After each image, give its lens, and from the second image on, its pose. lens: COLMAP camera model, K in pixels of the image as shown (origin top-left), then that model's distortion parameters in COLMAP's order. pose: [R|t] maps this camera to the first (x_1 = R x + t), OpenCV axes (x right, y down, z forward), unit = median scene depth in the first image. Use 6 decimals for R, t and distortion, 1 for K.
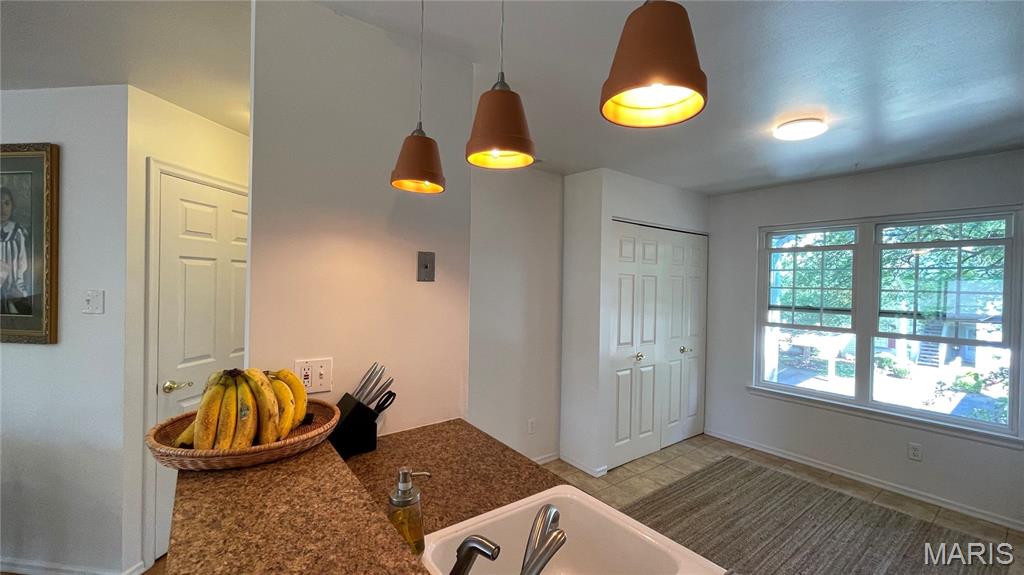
lens RADIAL K [[413.2, 0, 514.7], [0, 413.2, 287.2], [0, 0, 1]] dist [-0.003087, 0.000060]
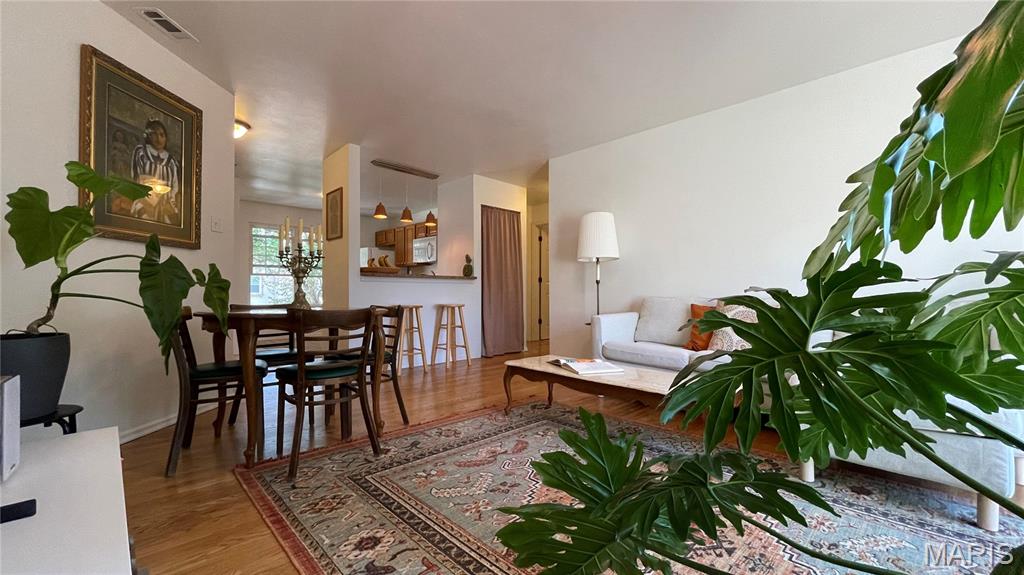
lens RADIAL K [[416.2, 0, 512.5], [0, 416.2, 293.2], [0, 0, 1]] dist [-0.001727, -0.000125]
pose [[-0.116476, -0.021204, 0.992967, -2.636944], [0.001306, 0.999768, 0.021502, 0.254330], [-0.993193, 0.003801, -0.116421, 0.084800]]
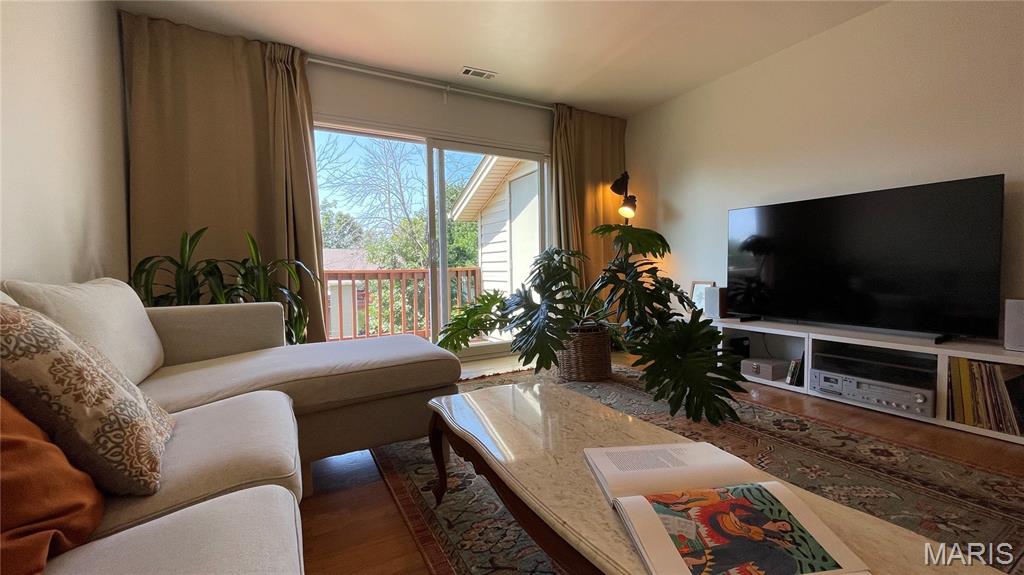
lens RADIAL K [[413.2, 0, 514.7], [0, 413.2, 287.2], [0, 0, 1]] dist [-0.003087, 0.000060]
pose [[-0.147367, 0.028530, -0.988670, -0.944231], [0.006486, 0.999590, 0.027879, 0.305892], [0.989061, -0.002304, -0.147492, -0.400618]]
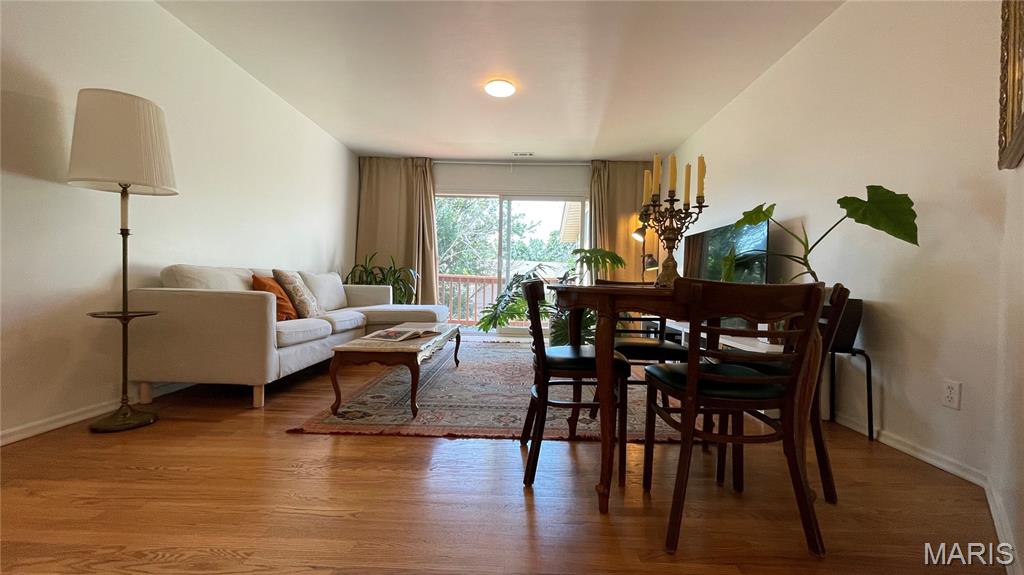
lens RADIAL K [[413.2, 0, 514.7], [0, 413.2, 287.2], [0, 0, 1]] dist [-0.003087, 0.000060]
pose [[-0.621766, -0.021442, -0.782910, -0.502695], [-0.037564, 0.999291, 0.002464, 0.339996], [0.782302, 0.030941, -0.622130, 0.837616]]
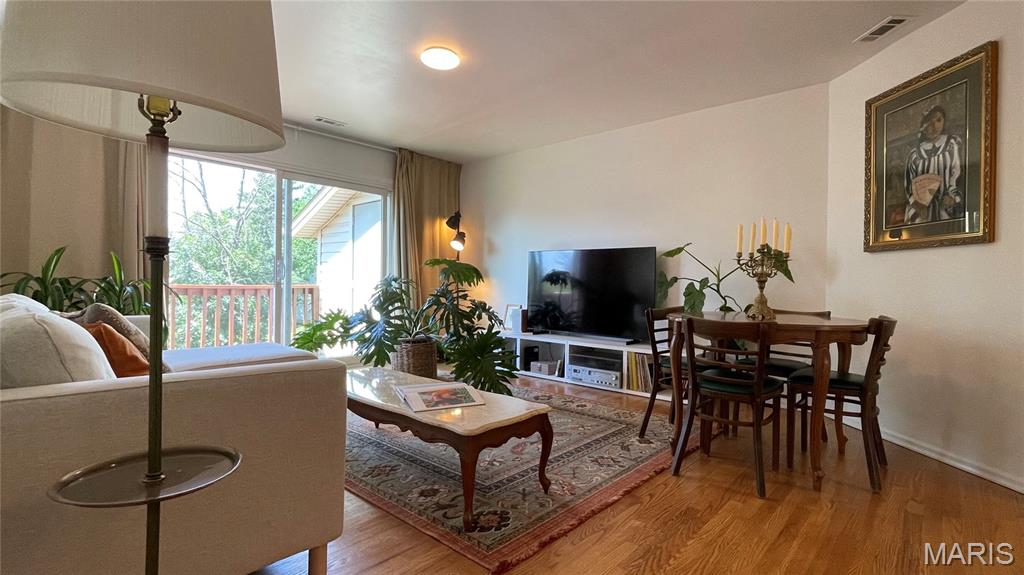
lens RADIAL K [[481.1, 0, 527.2], [0, 481.1, 286.6], [0, 0, 1]] dist [-0.003057, -0.000154]
pose [[0.200884, -0.011691, -0.979545, -0.211307], [-0.018487, 0.999705, -0.015723, 0.279270], [0.979441, 0.021267, 0.200608, -0.318620]]
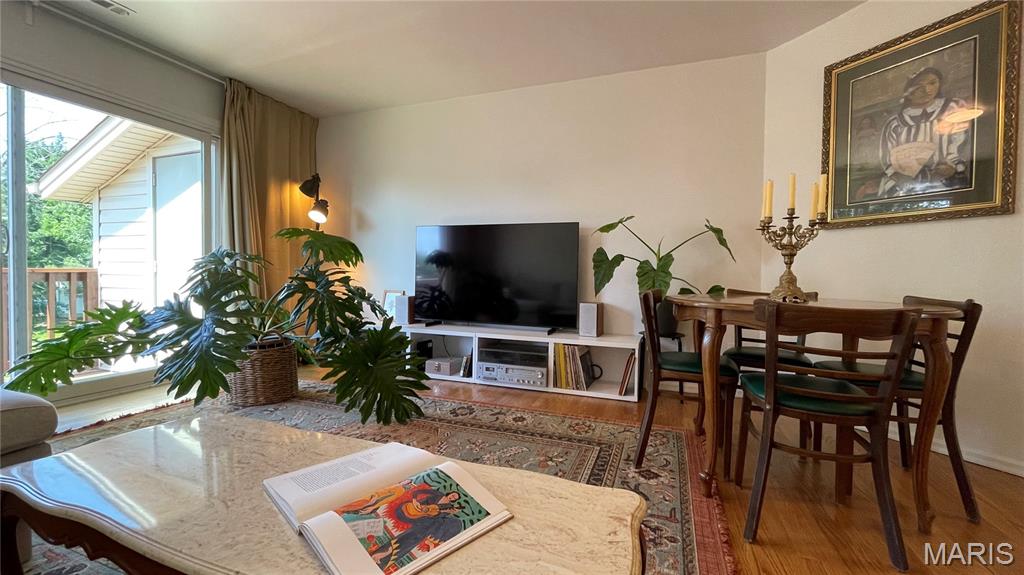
lens RADIAL K [[416.6, 0, 516.3], [0, 416.6, 281.8], [0, 0, 1]] dist [-0.000803, 0.000332]
pose [[0.533287, 0.002521, -0.845931, -0.914508], [-0.009842, 0.999946, -0.003225, 0.298325], [0.845877, 0.010046, 0.533283, -0.403542]]
